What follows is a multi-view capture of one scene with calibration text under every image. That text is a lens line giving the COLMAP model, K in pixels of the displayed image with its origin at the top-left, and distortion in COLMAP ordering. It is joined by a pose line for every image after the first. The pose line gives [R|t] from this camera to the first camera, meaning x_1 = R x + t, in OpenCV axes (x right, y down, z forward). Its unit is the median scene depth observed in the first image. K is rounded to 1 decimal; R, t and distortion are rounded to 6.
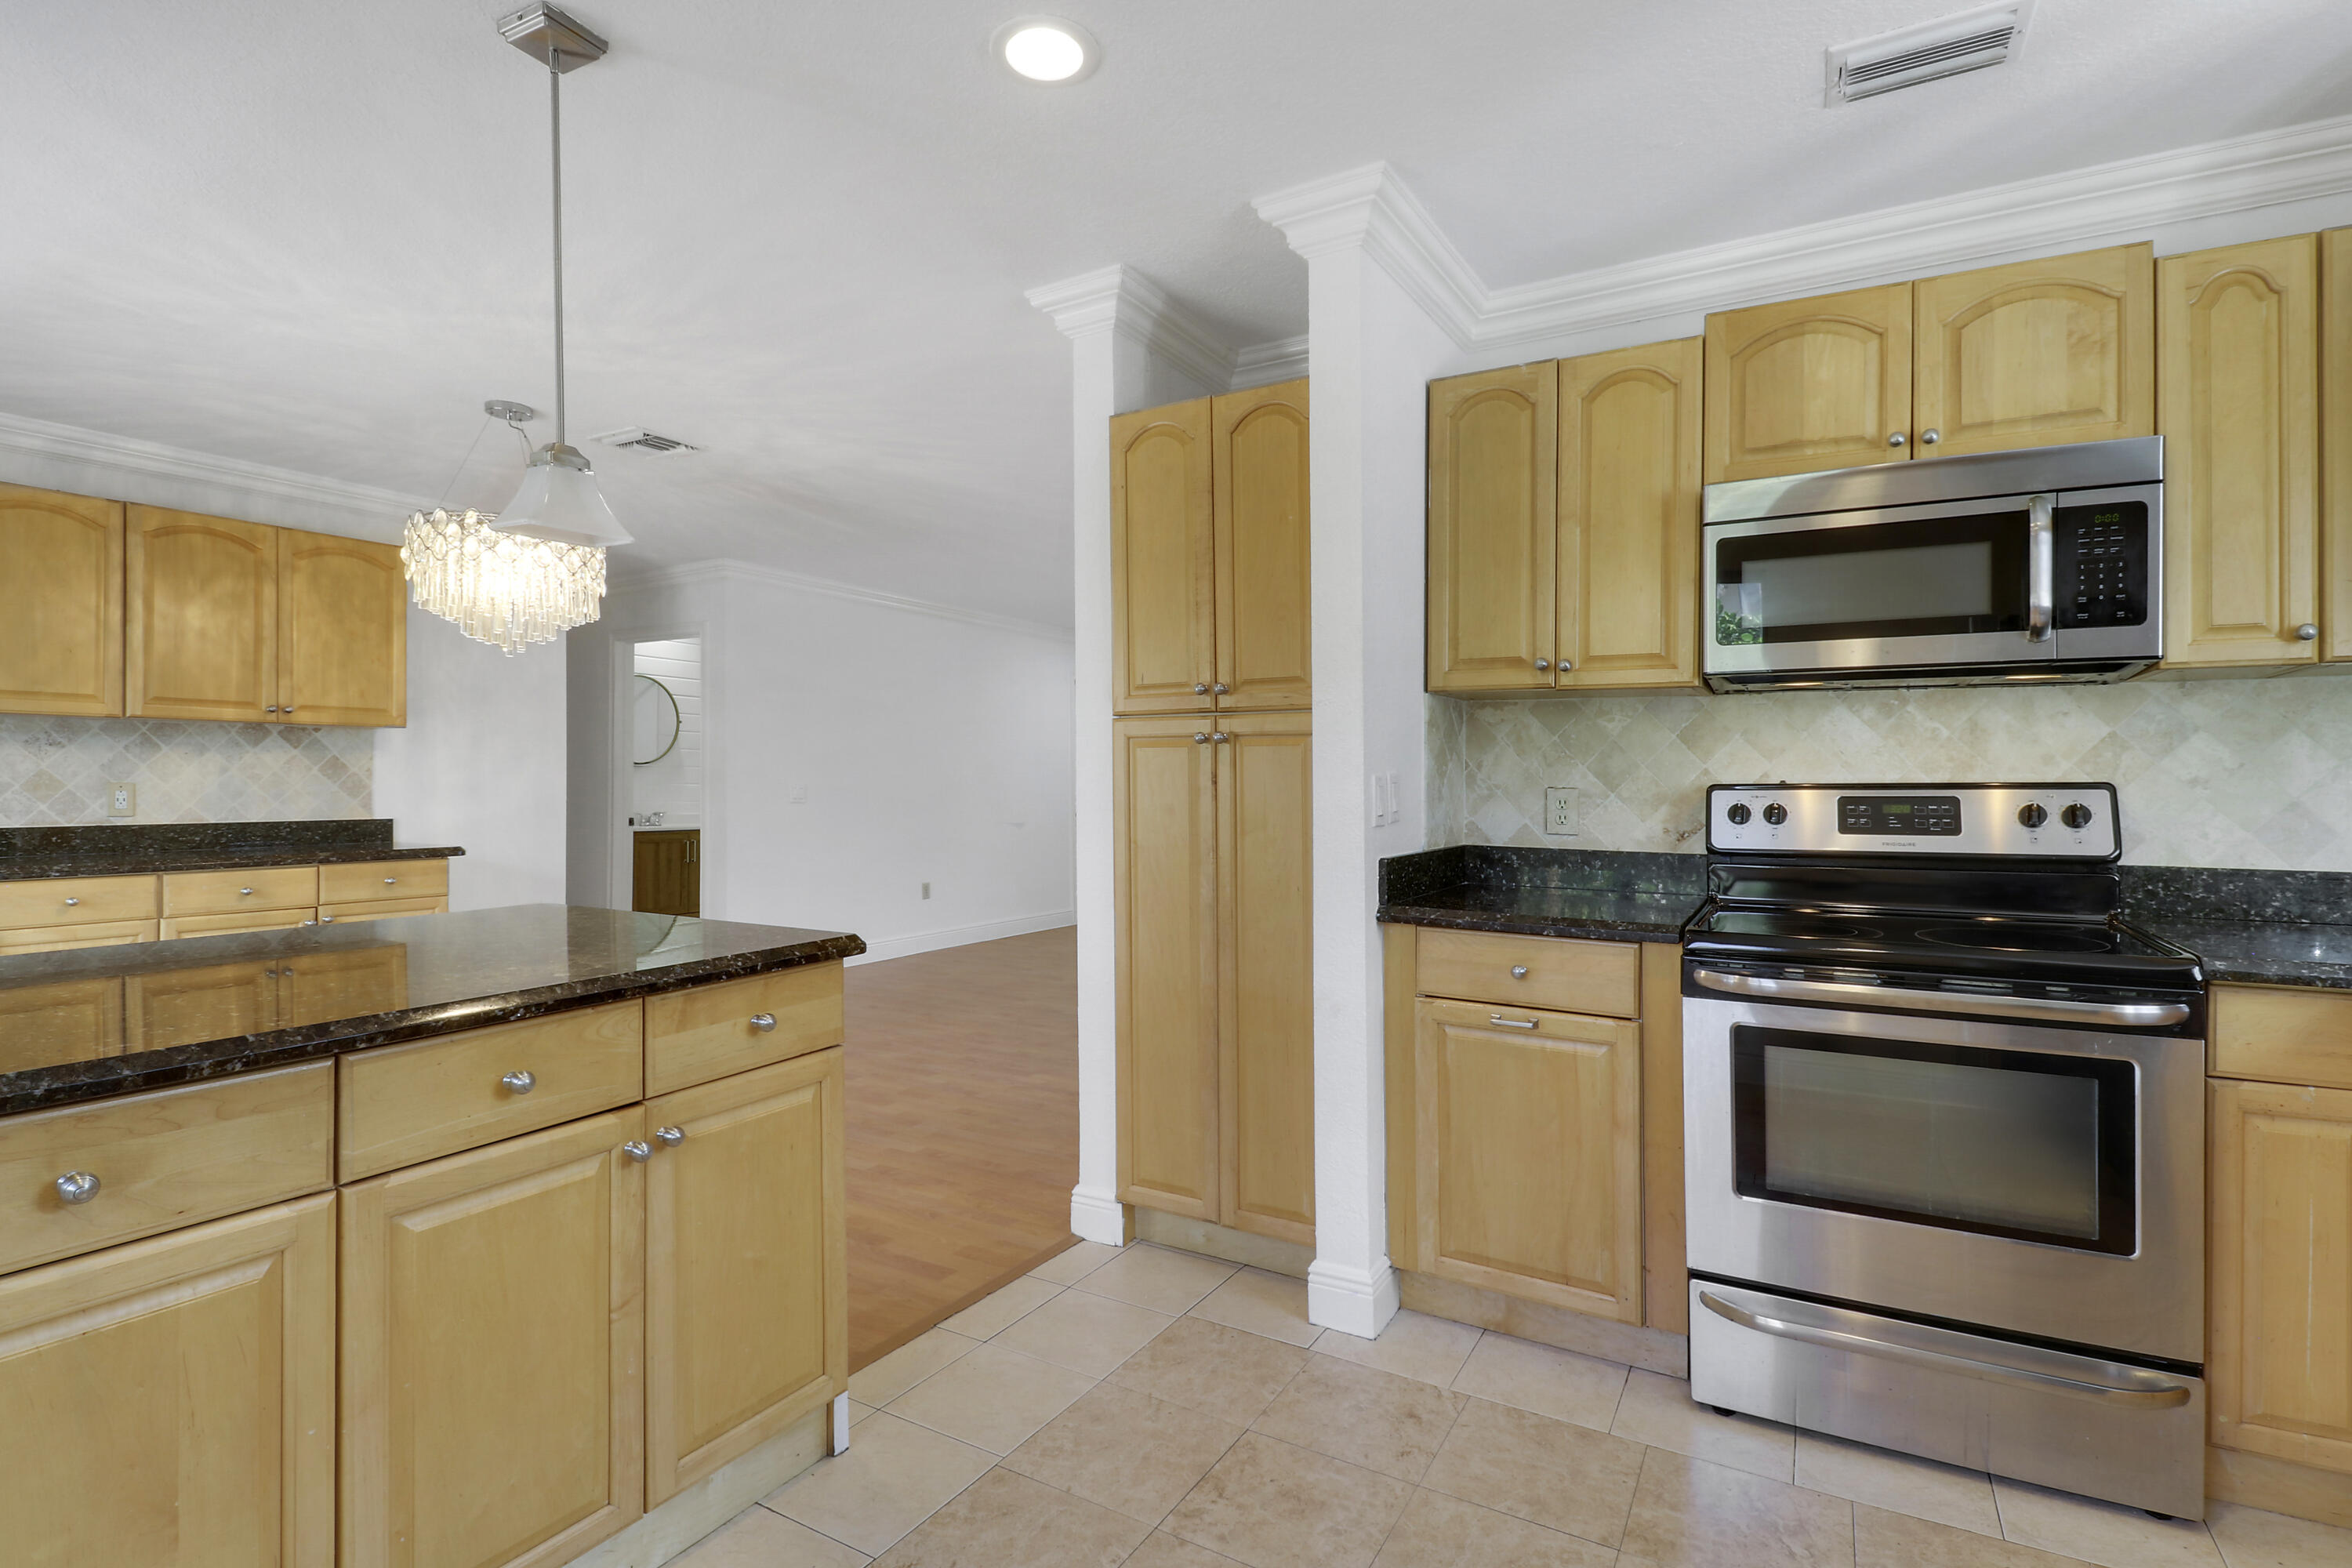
lens RADIAL K [[1101.3, 0, 1171.6], [0, 1101.3, 780.1], [0, 0, 1]] dist [0.001512, -0.012521]
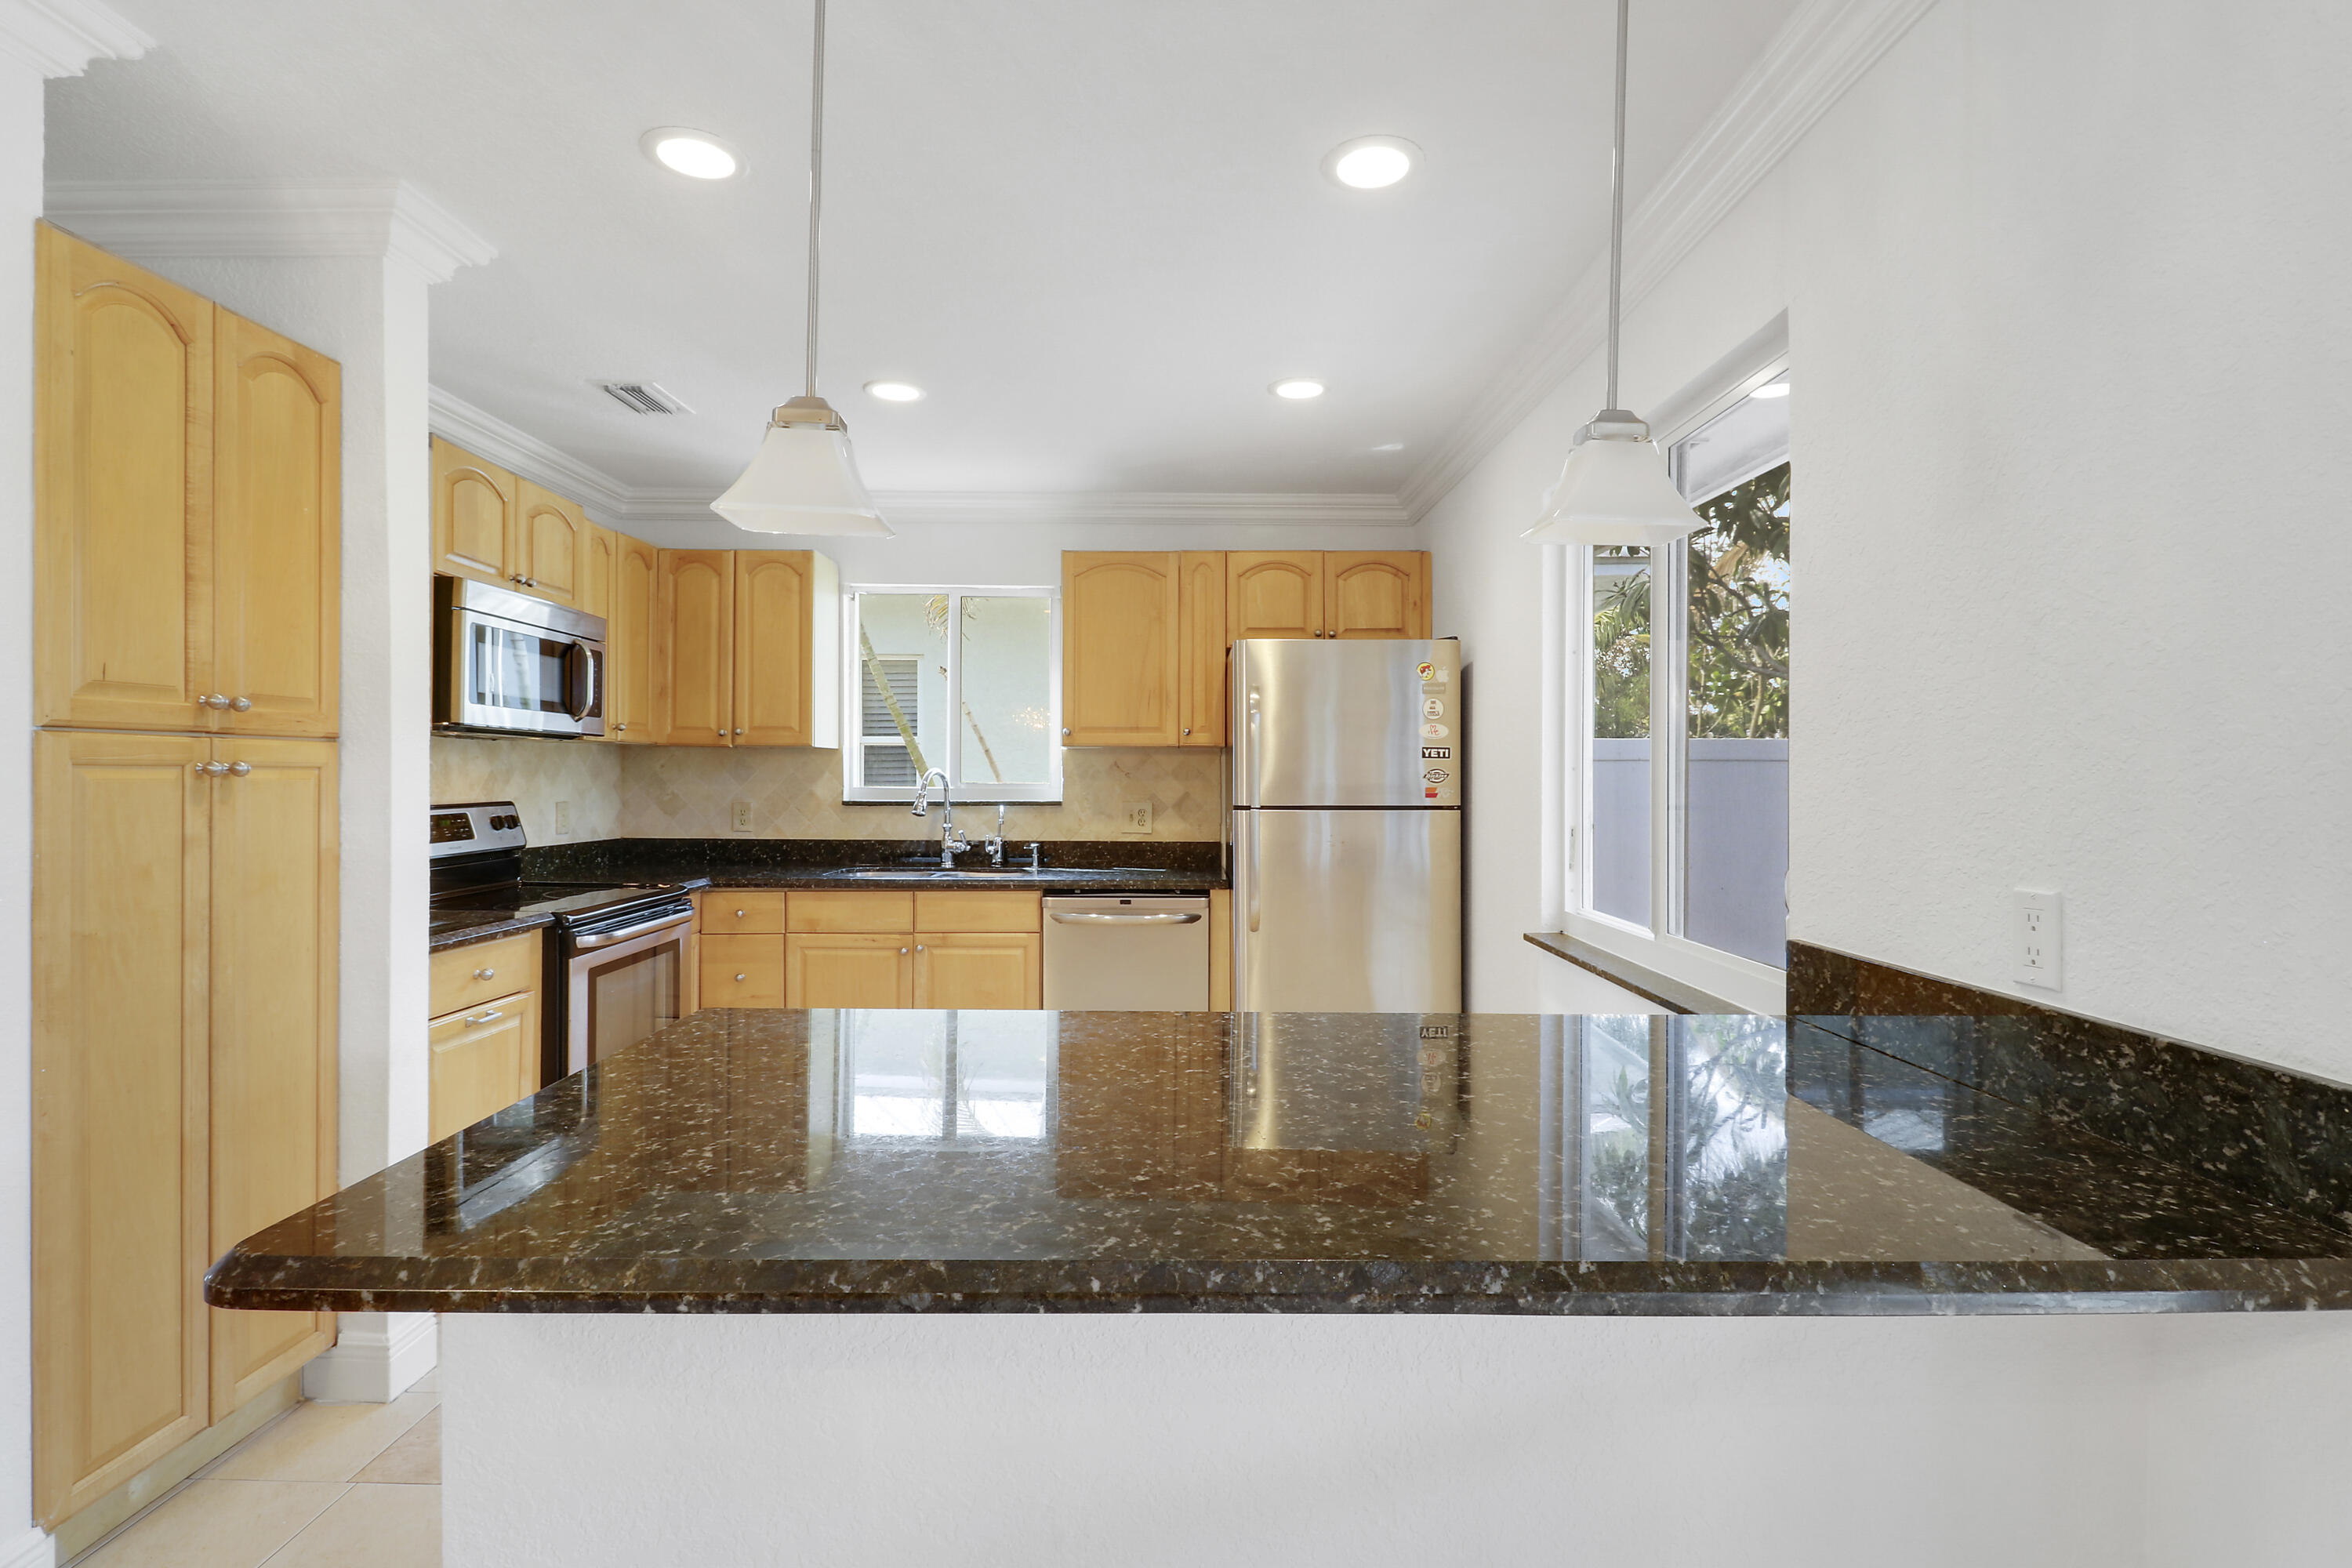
lens RADIAL K [[1118.5, 0, 1185.5], [0, 1118.5, 774.2], [0, 0, 1]] dist [0.001412, -0.000979]
pose [[-0.517082, -0.004430, 0.855925, -0.641044], [-0.011727, 0.999929, -0.001909, -0.028879], [-0.855856, -0.011024, -0.517097, 0.569323]]
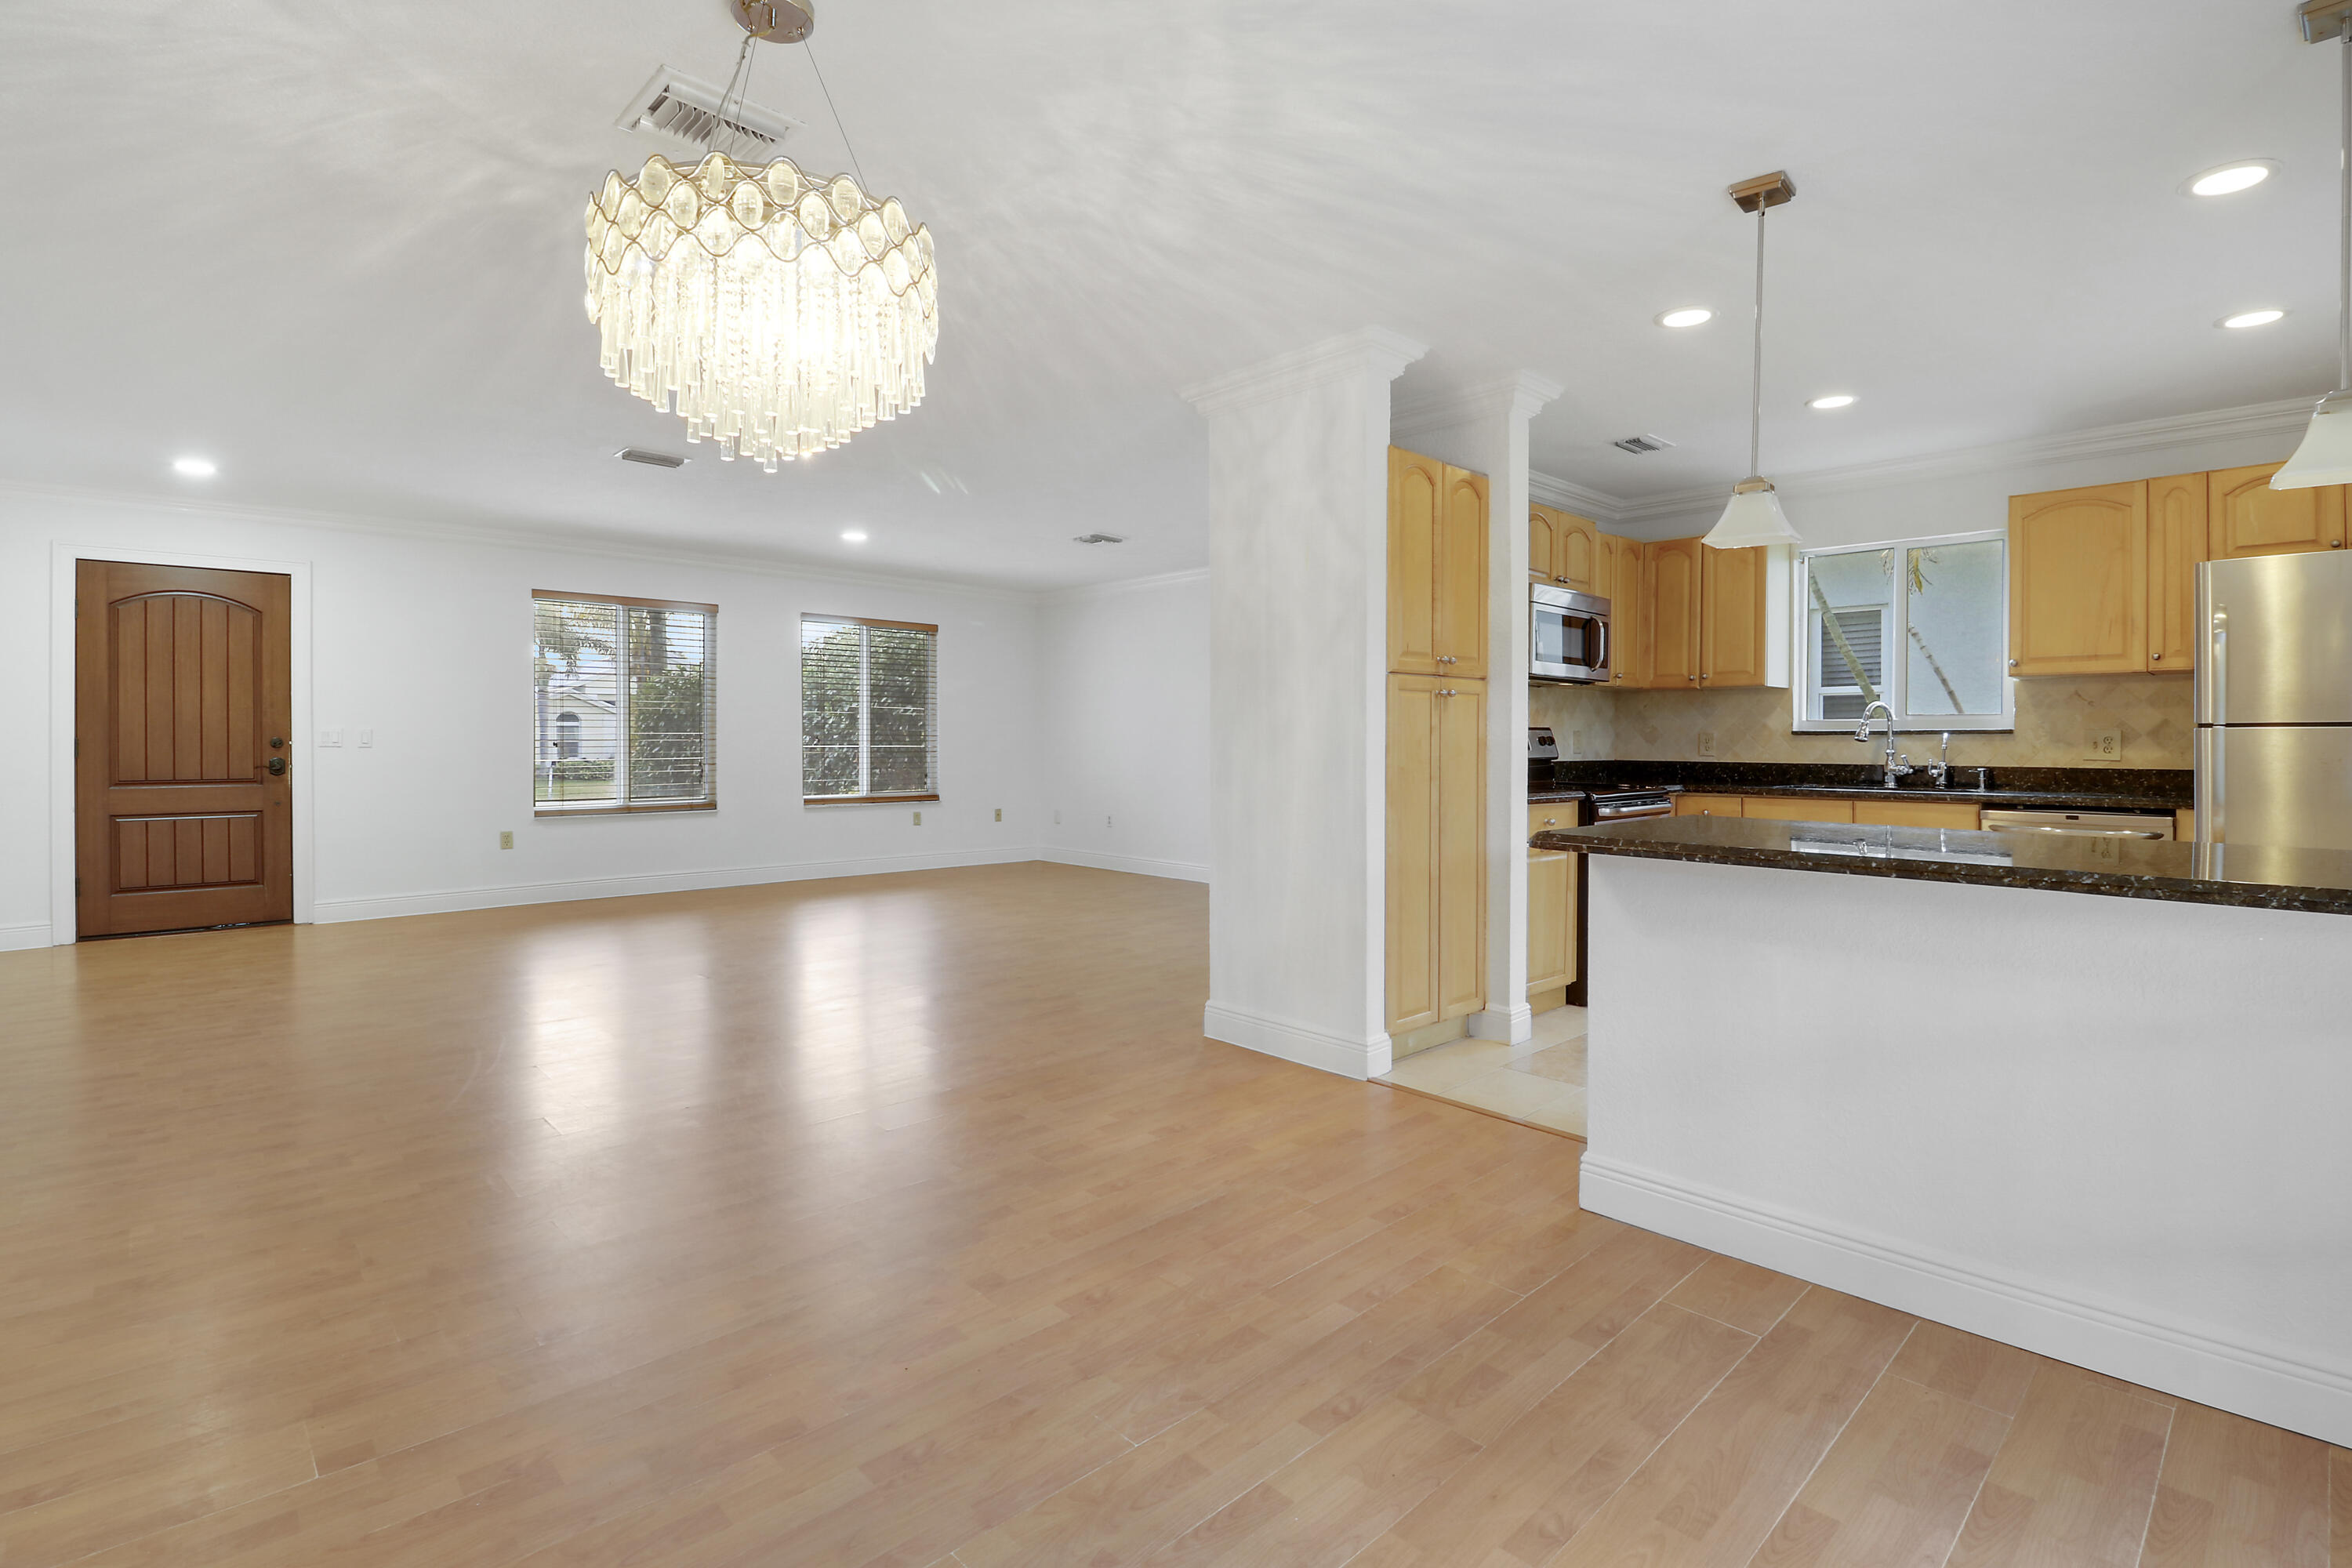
lens RADIAL K [[1105.4, 0, 1173.0], [0, 1105.4, 764.8], [0, 0, 1]] dist [-0.012833, -0.007306]
pose [[0.275293, -0.024268, 0.961054, -1.013219], [-0.006634, 0.999610, 0.027142, 0.011849], [-0.961338, -0.013848, 0.275024, 0.641474]]
